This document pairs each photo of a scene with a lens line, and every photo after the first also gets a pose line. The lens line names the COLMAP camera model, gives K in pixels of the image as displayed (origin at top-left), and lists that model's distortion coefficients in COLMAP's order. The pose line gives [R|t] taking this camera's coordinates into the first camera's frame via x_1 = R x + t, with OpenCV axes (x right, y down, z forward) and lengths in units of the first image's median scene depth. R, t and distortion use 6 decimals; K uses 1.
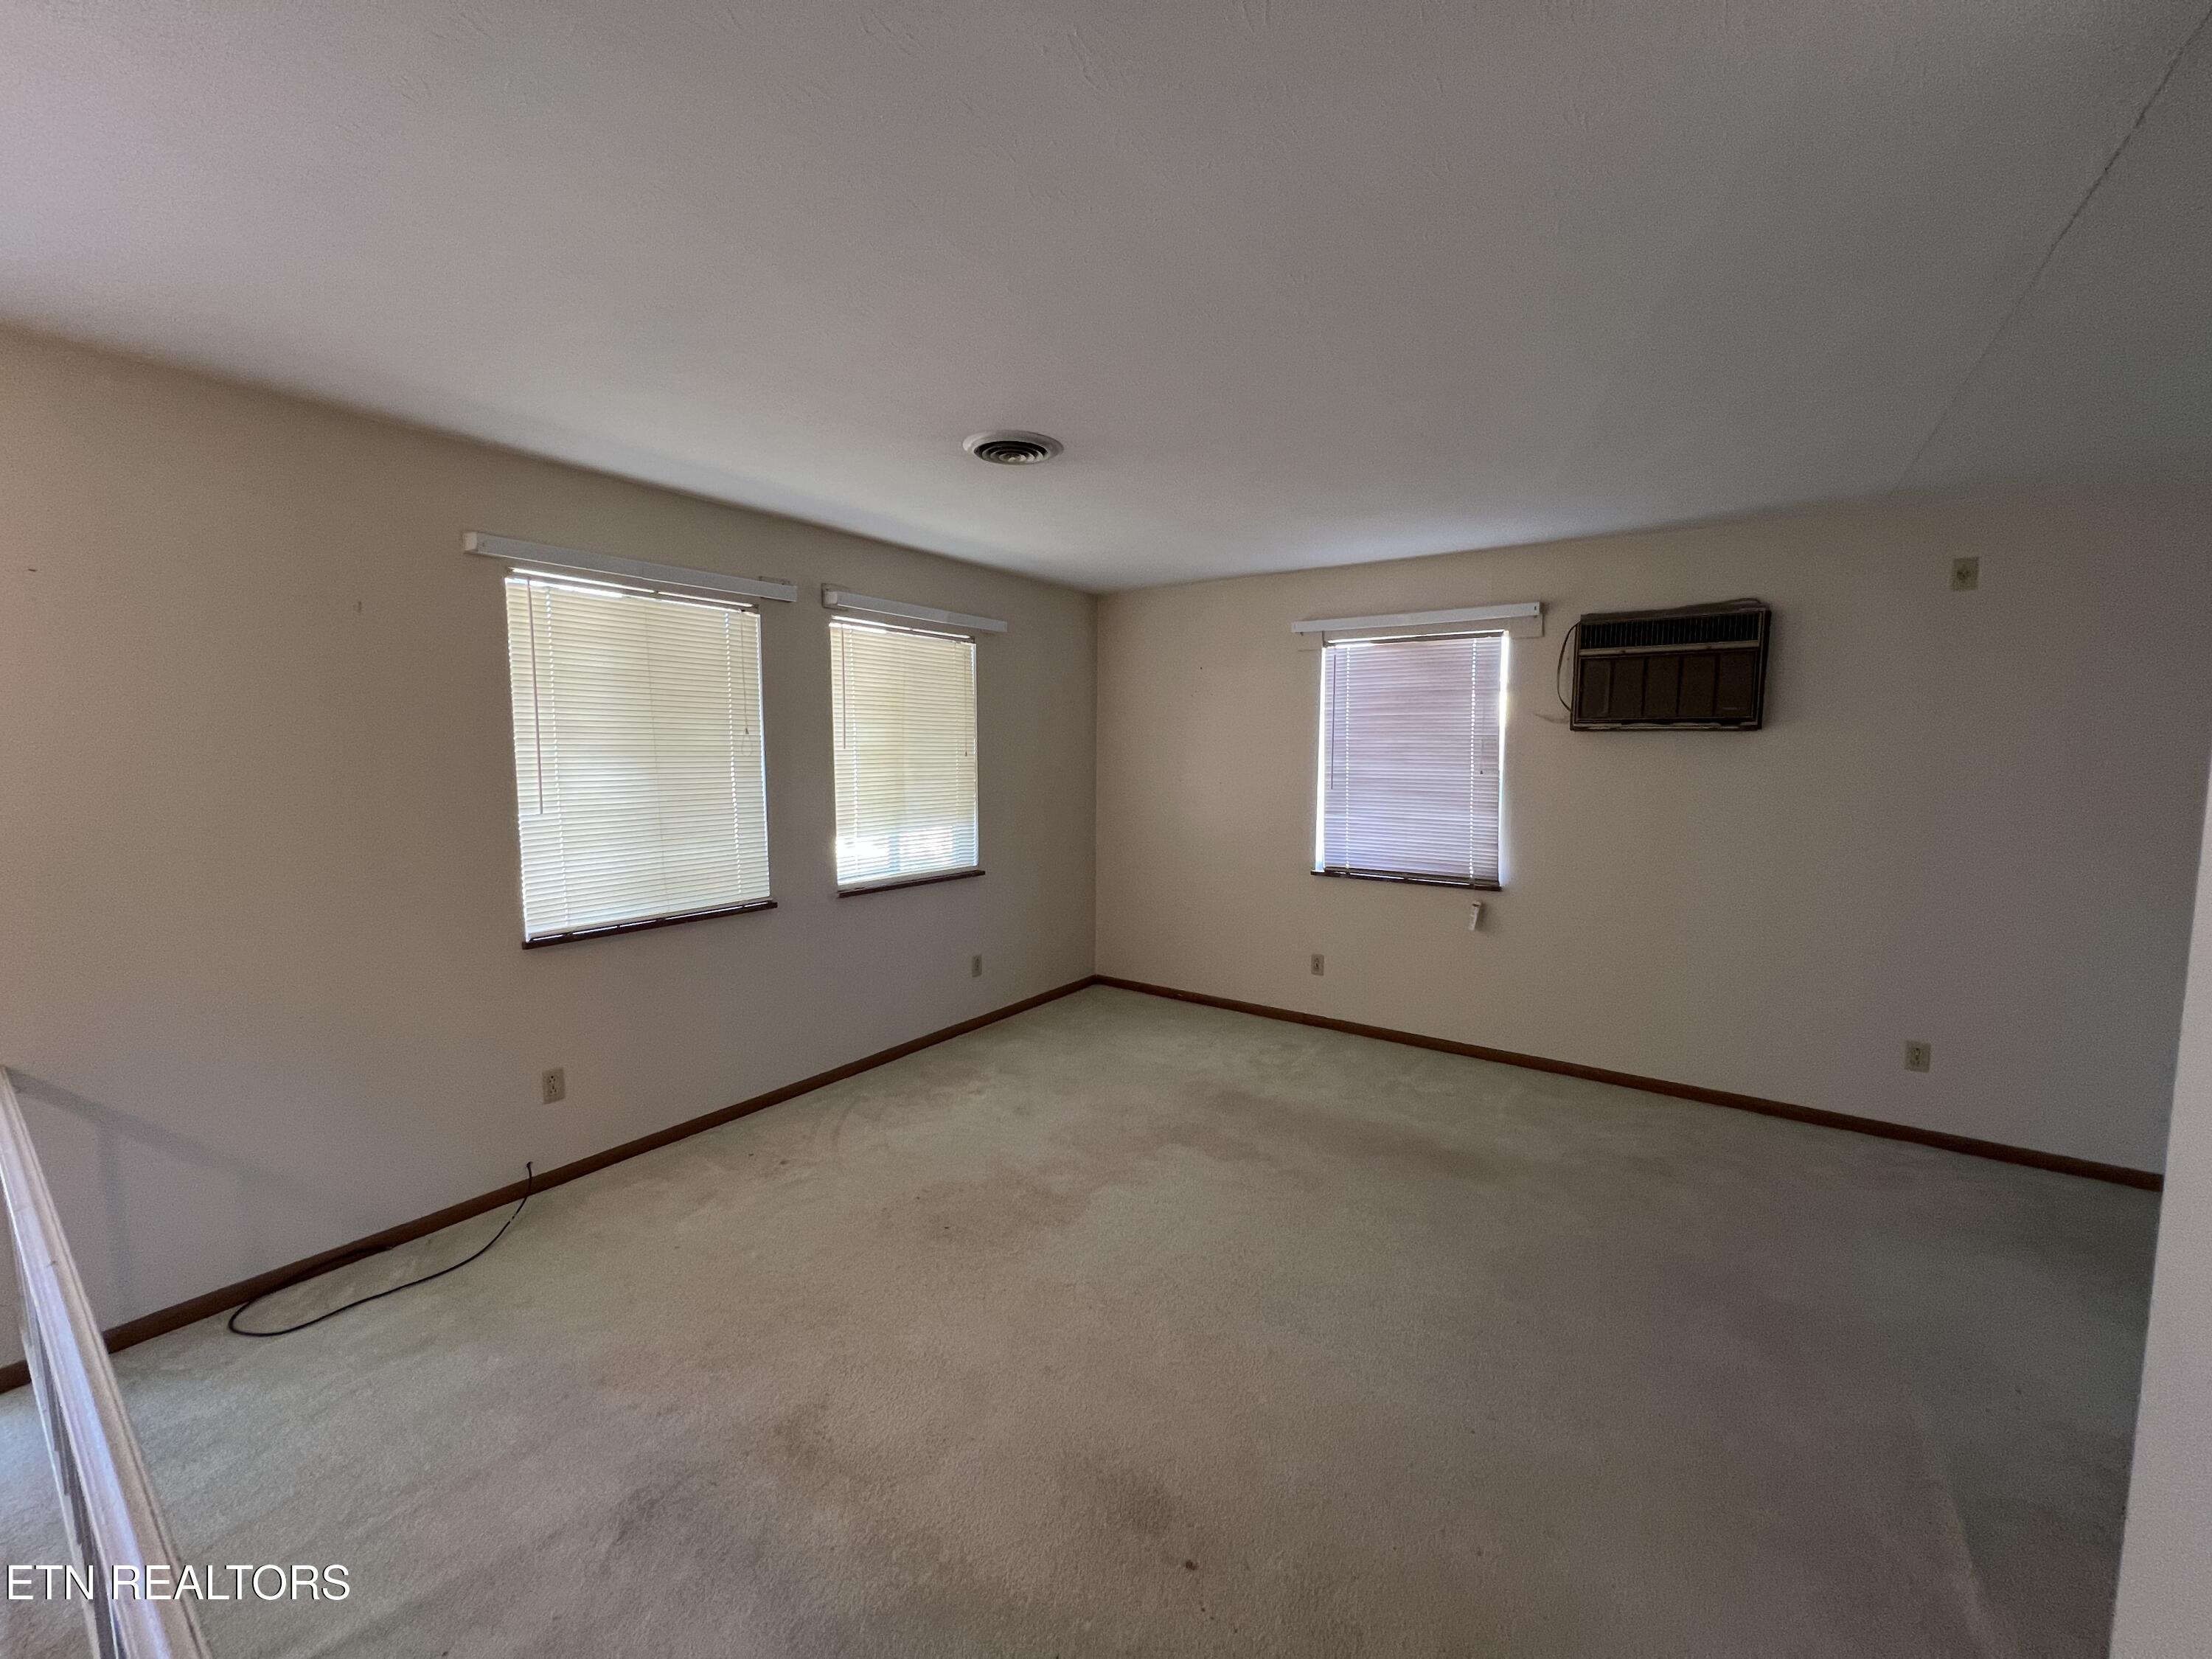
lens RADIAL K [[884.3, 0, 1106.0], [0, 884.3, 829.5], [0, 0, 1]] dist [-0.001342, -0.000040]
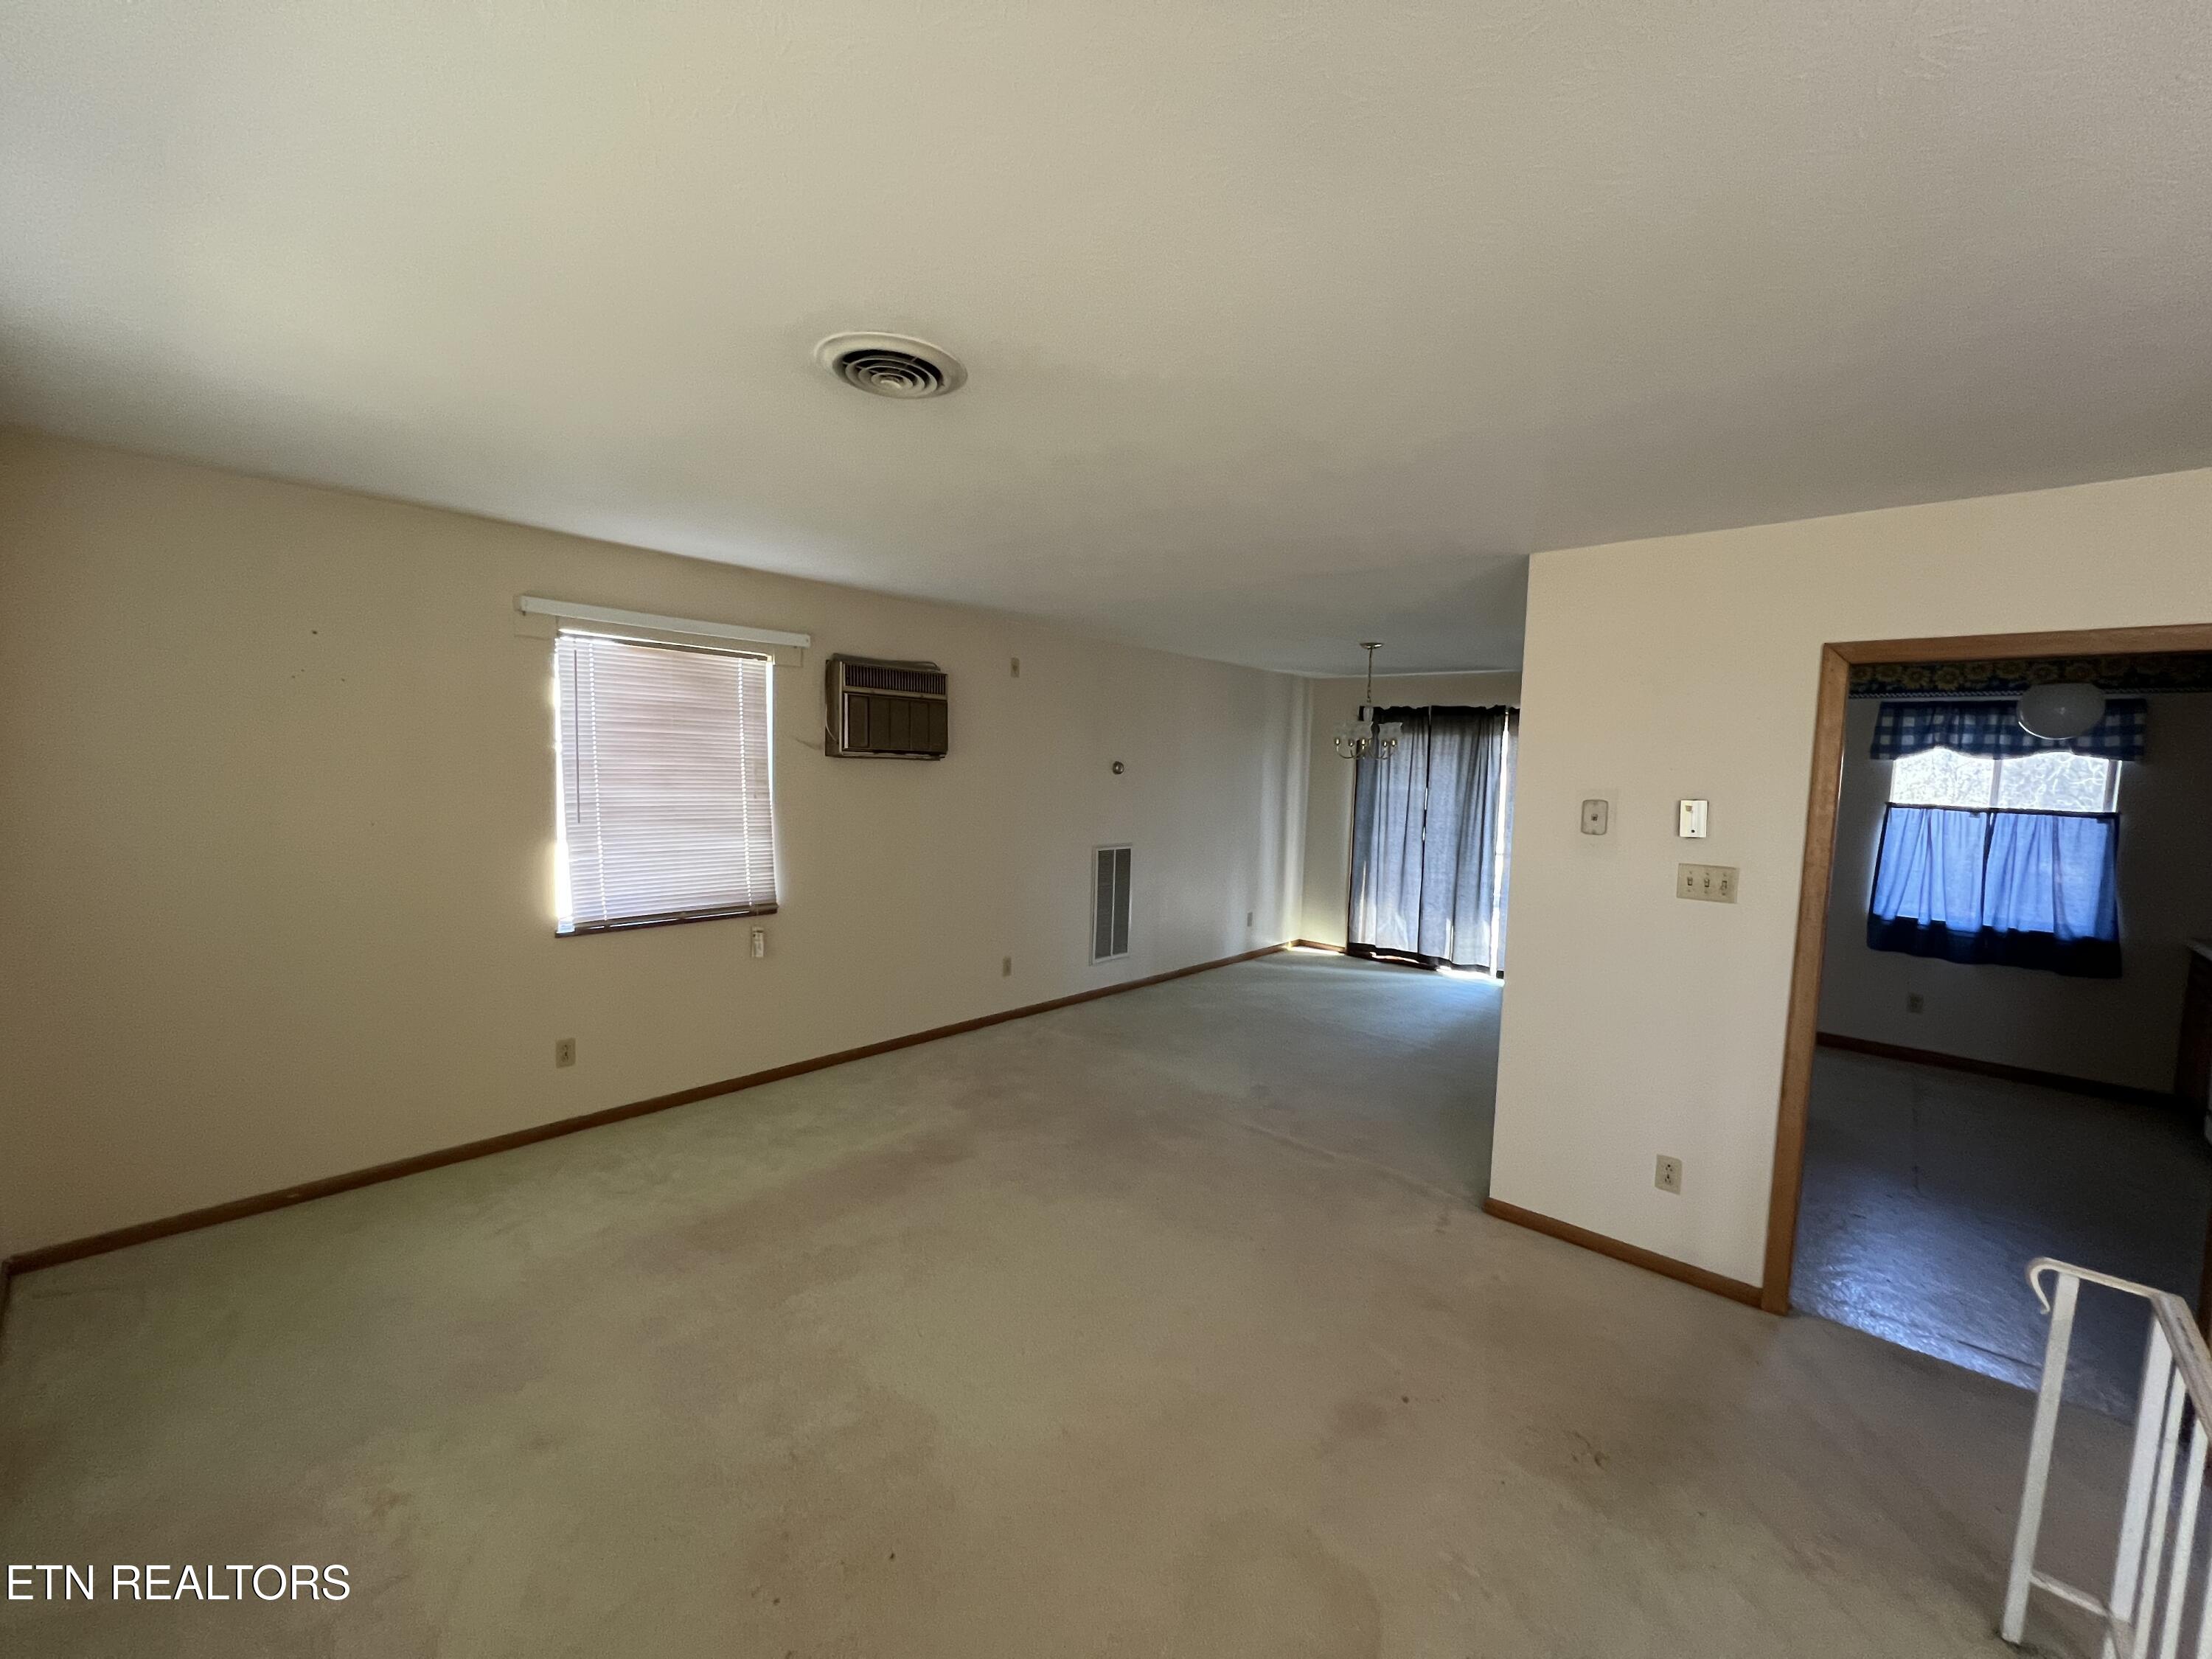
lens RADIAL K [[884.3, 0, 1106.0], [0, 884.3, 829.5], [0, 0, 1]] dist [-0.001342, -0.000040]
pose [[0.129757, -0.078798, 0.988410, -0.501127], [0.061108, 0.995578, 0.071347, -0.074489], [-0.989661, 0.051142, 0.133998, 0.485550]]
